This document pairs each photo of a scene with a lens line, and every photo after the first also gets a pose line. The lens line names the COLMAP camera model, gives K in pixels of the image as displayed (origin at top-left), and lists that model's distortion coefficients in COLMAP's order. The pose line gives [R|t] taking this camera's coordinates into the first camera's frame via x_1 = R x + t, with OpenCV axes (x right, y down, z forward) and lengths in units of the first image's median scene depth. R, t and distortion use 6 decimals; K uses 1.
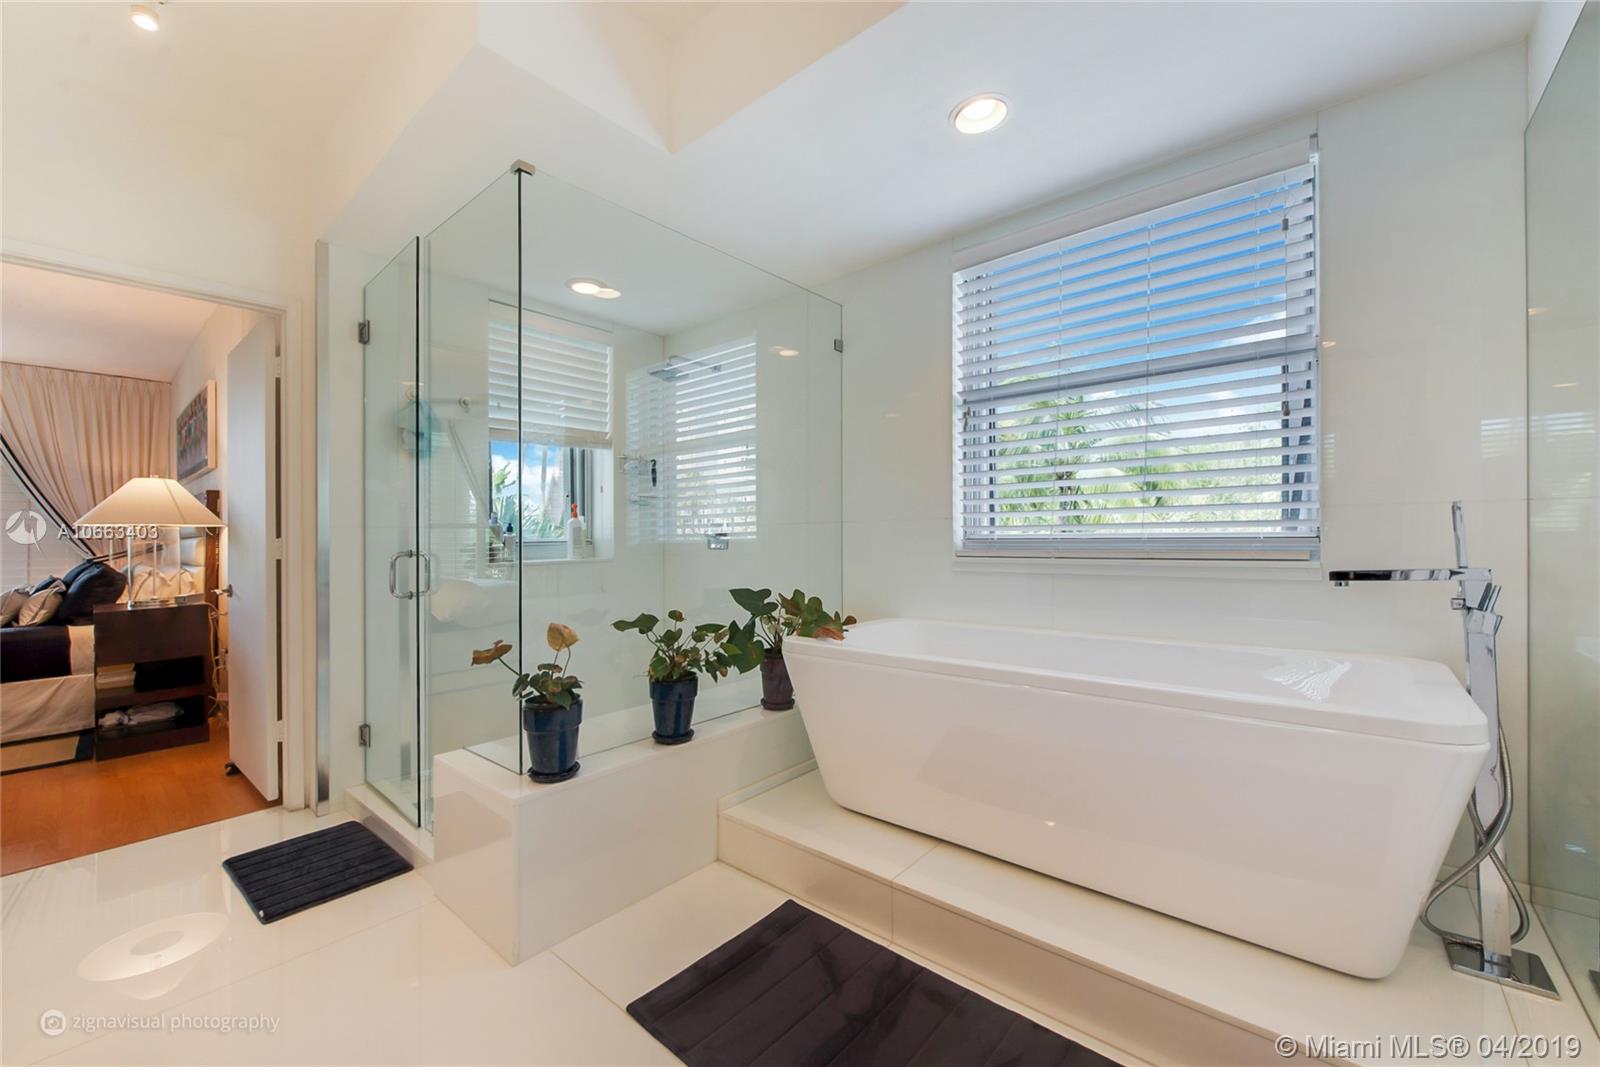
lens RADIAL K [[636.6, 0, 790.4], [0, 636.6, 533.8], [0, 0, 1]] dist [0.000424, -0.000090]
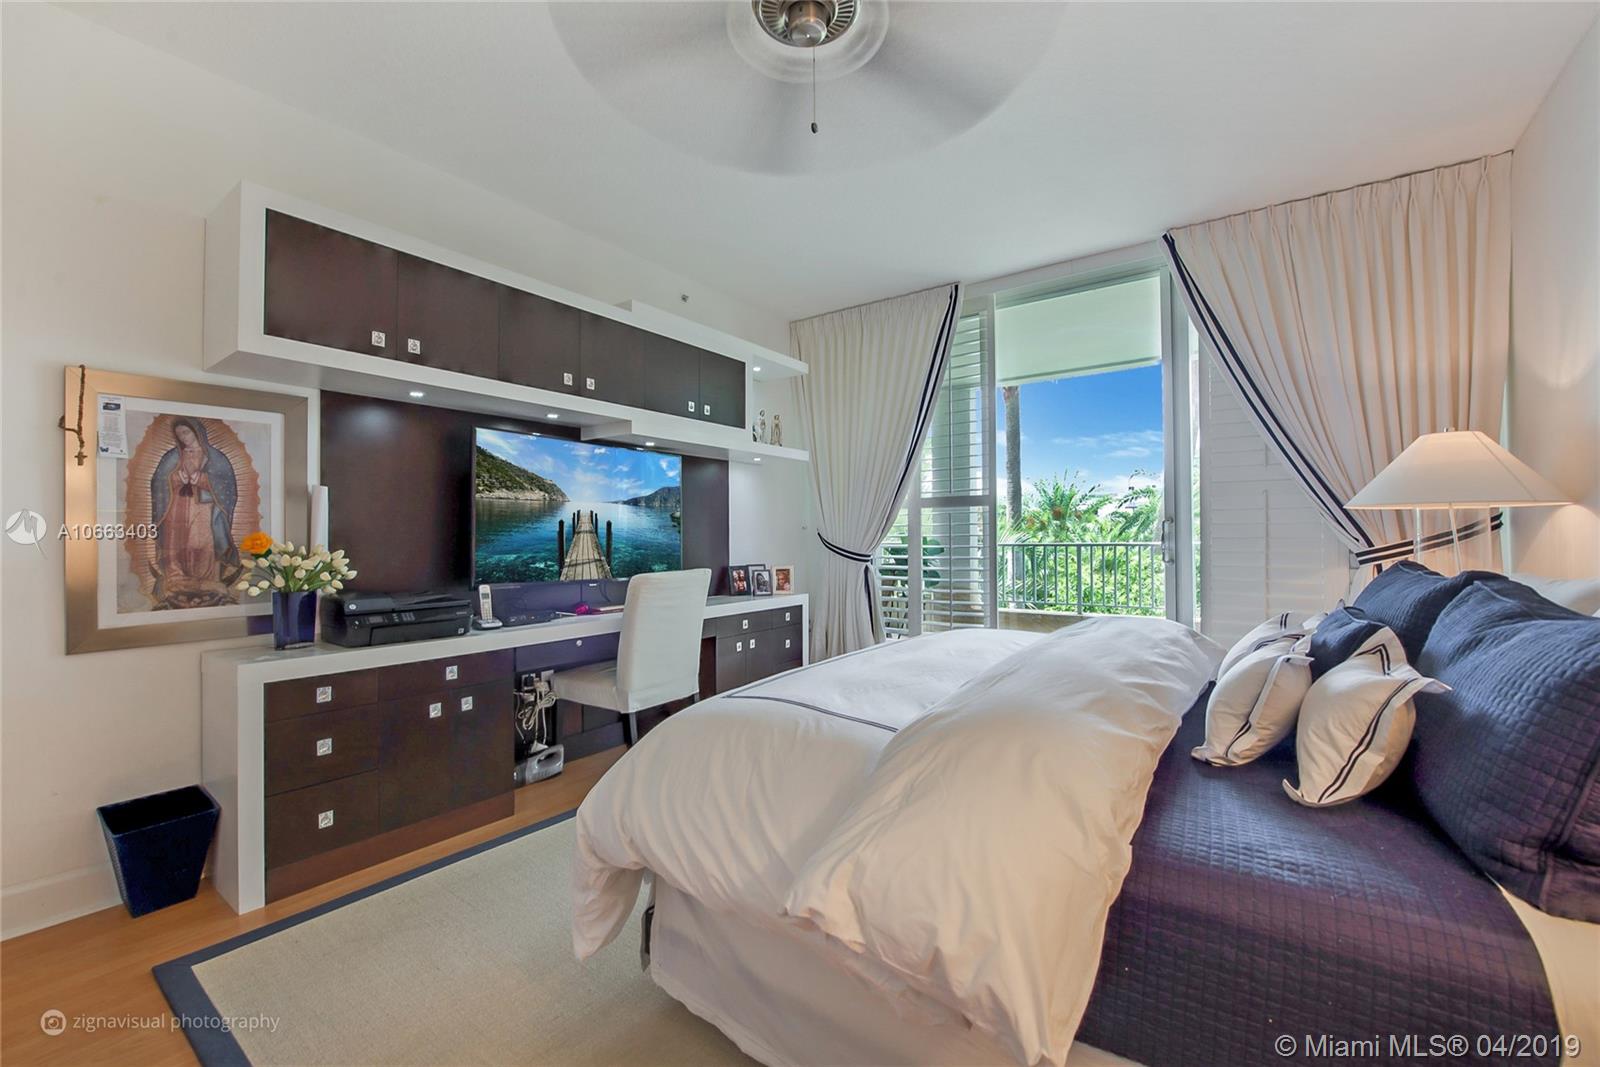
lens RADIAL K [[636.6, 0, 790.4], [0, 636.6, 533.8], [0, 0, 1]] dist [0.000424, -0.000090]
pose [[0.084412, 0.003161, -0.996426, -1.356274], [0.011456, 0.999926, 0.004143, 0.037784], [0.996365, -0.011765, 0.084370, 1.076238]]
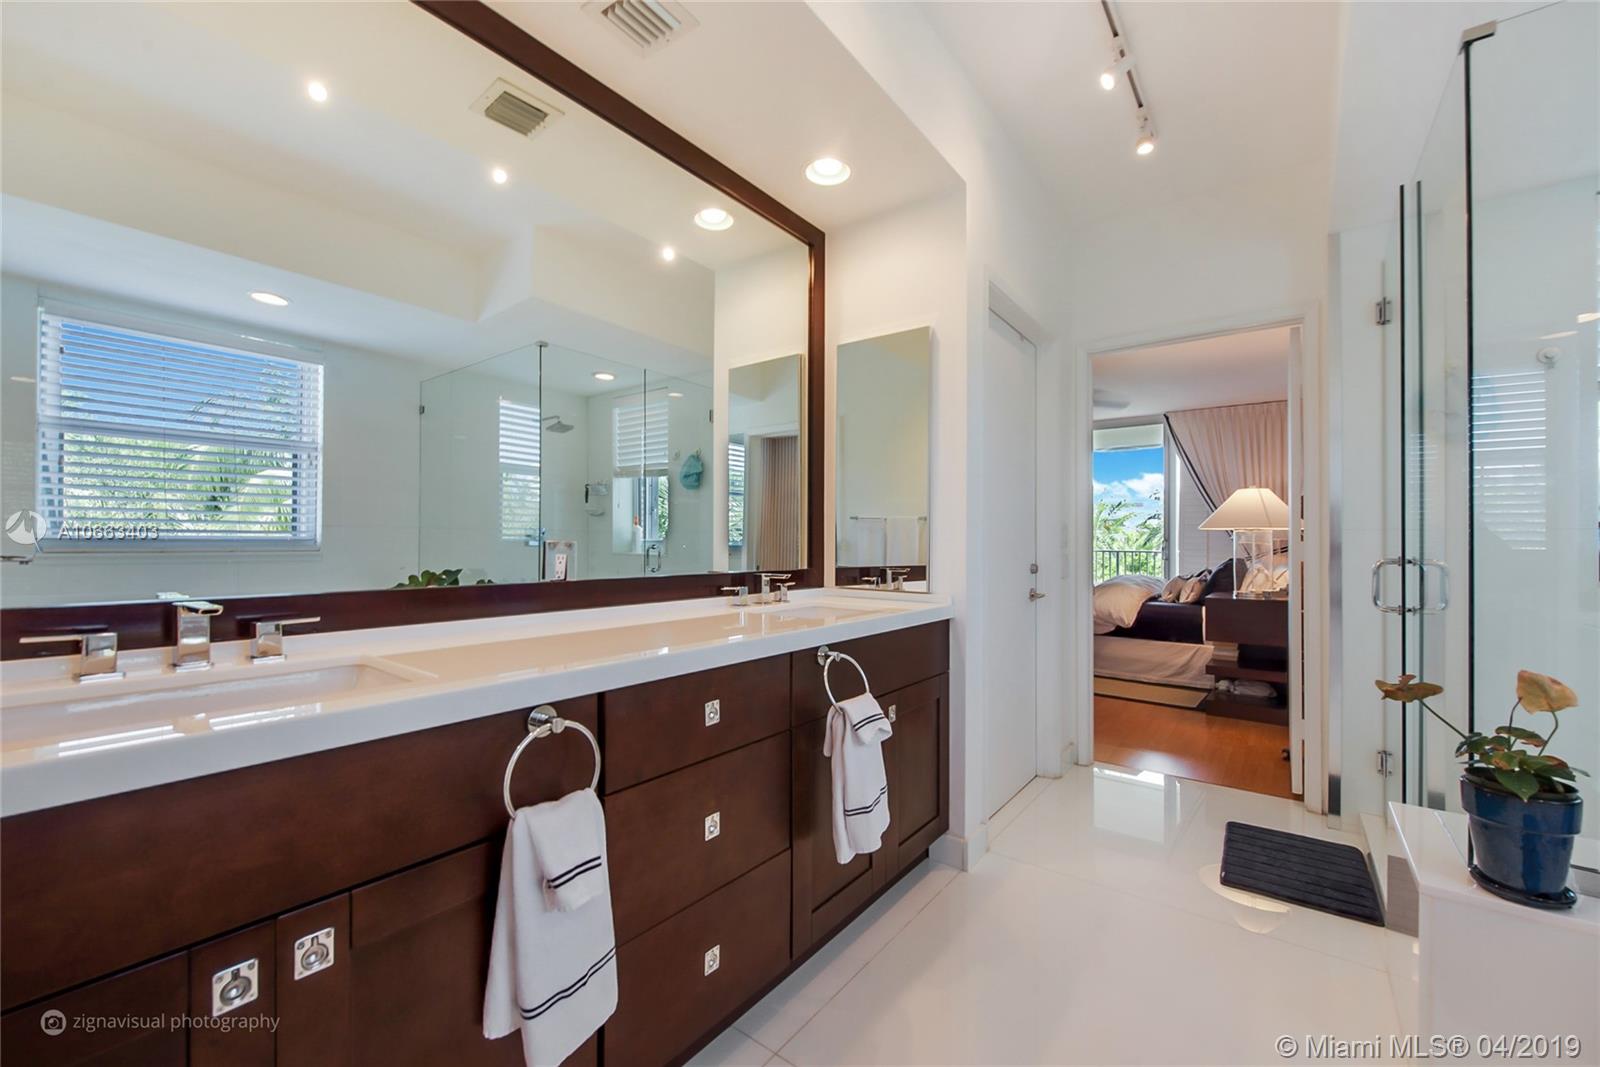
lens RADIAL K [[636.6, 0, 790.4], [0, 636.6, 533.8], [0, 0, 1]] dist [0.000424, -0.000090]
pose [[0.055734, -0.003119, -0.998441, 0.170168], [0.001955, 0.999994, -0.003015, -0.003041], [0.998444, -0.001784, 0.055740, 0.115830]]
